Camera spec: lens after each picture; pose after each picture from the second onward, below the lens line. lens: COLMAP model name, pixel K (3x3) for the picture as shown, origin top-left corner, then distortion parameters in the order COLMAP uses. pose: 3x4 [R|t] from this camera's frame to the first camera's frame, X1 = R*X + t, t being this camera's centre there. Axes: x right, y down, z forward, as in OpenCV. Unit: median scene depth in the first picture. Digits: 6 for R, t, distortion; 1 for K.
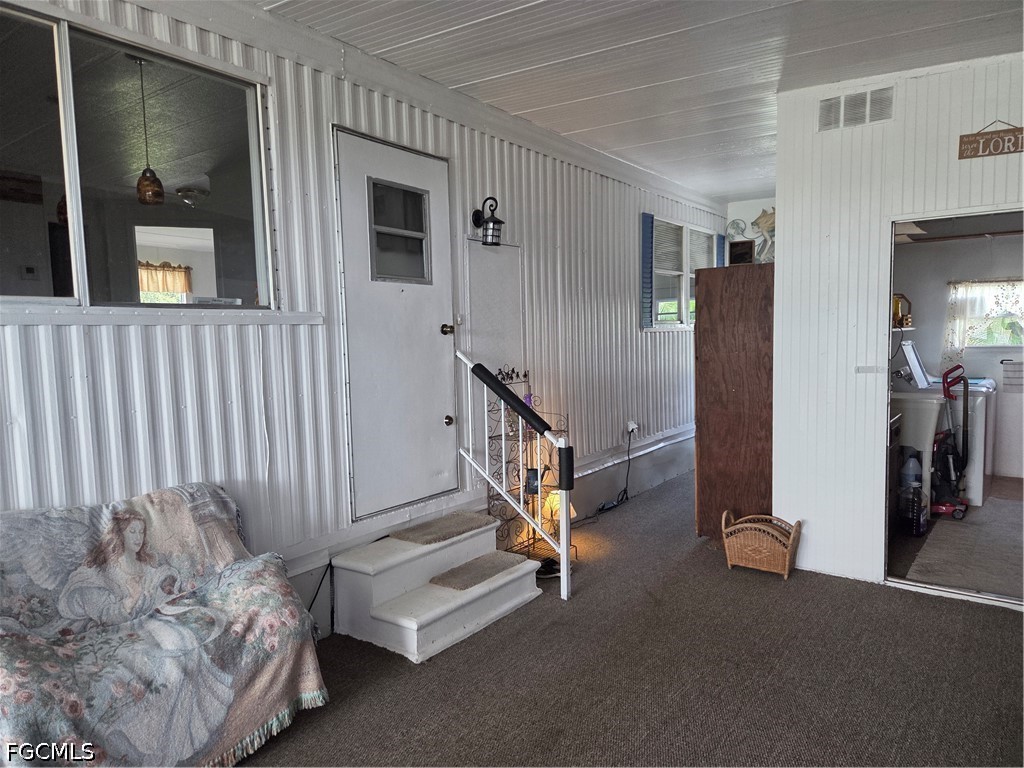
lens RADIAL K [[681.0, 0, 512.2], [0, 681.0, 390.9], [0, 0, 1]] dist [0.063907, -0.043767]
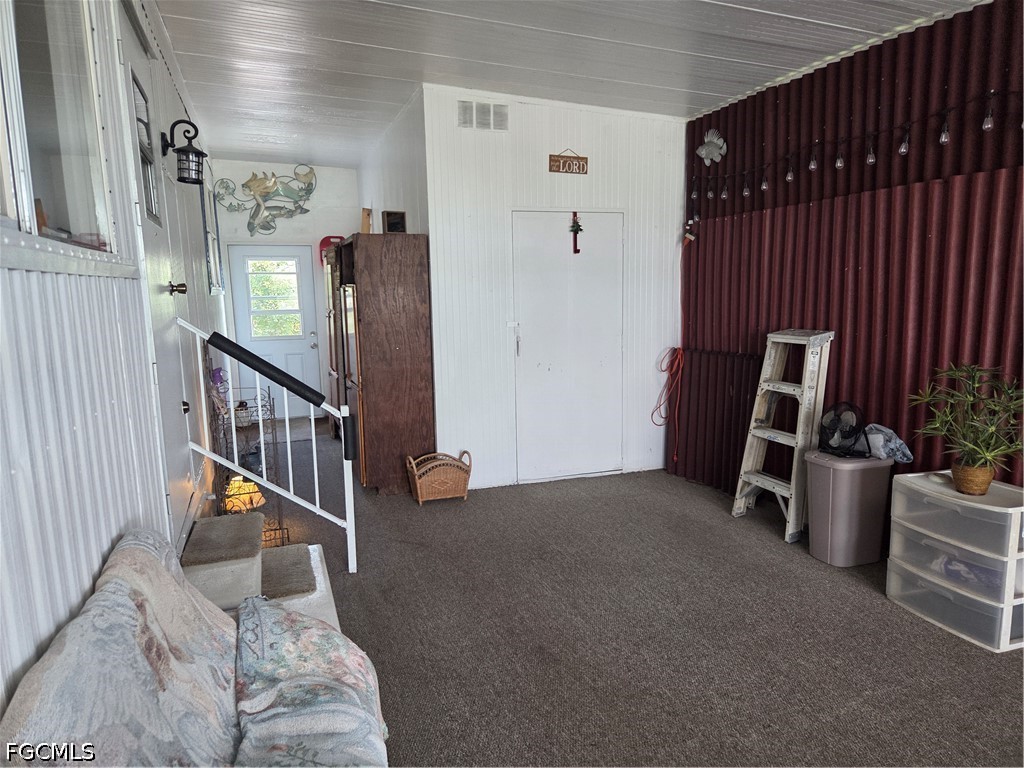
lens RADIAL K [[681.0, 0, 510.7], [0, 681.0, 389.8], [0, 0, 1]] dist [0.063907, -0.043767]
pose [[0.565733, -0.111315, 0.817040, -0.499215], [0.074439, 0.993695, 0.083841, -0.013680], [-0.821222, 0.013388, 0.570452, 0.236988]]
